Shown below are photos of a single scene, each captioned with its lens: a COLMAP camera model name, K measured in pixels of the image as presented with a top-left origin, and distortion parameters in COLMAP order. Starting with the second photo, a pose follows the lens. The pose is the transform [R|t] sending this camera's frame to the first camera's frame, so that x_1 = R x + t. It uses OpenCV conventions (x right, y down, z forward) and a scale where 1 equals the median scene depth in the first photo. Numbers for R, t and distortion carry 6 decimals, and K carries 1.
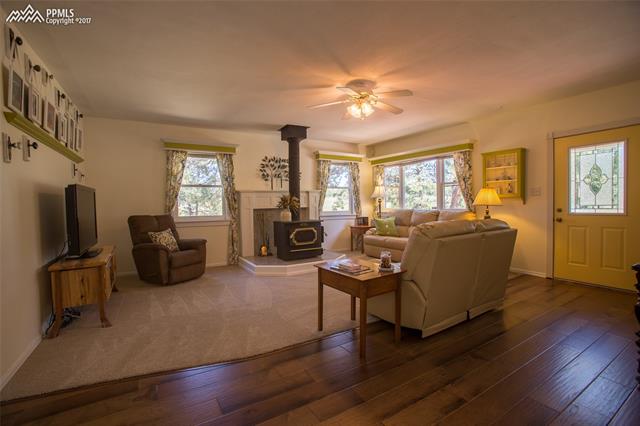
lens RADIAL K [[293.1, 0, 318.4], [0, 293.1, 210.0], [0, 0, 1]] dist [-0.024181, 0.001534]
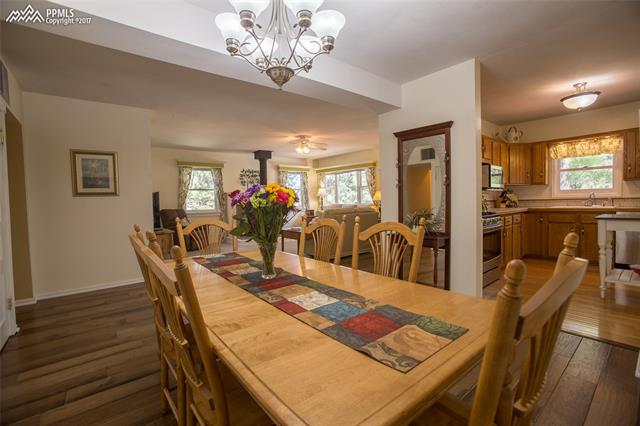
lens RADIAL K [[293.1, 0, 316.5], [0, 293.1, 215.0], [0, 0, 1]] dist [-0.024181, 0.001534]
pose [[0.990729, -0.016333, 0.134865, -0.016983], [0.012925, 0.999576, 0.026106, 0.014267], [-0.135235, -0.024121, 0.990520, -0.519291]]
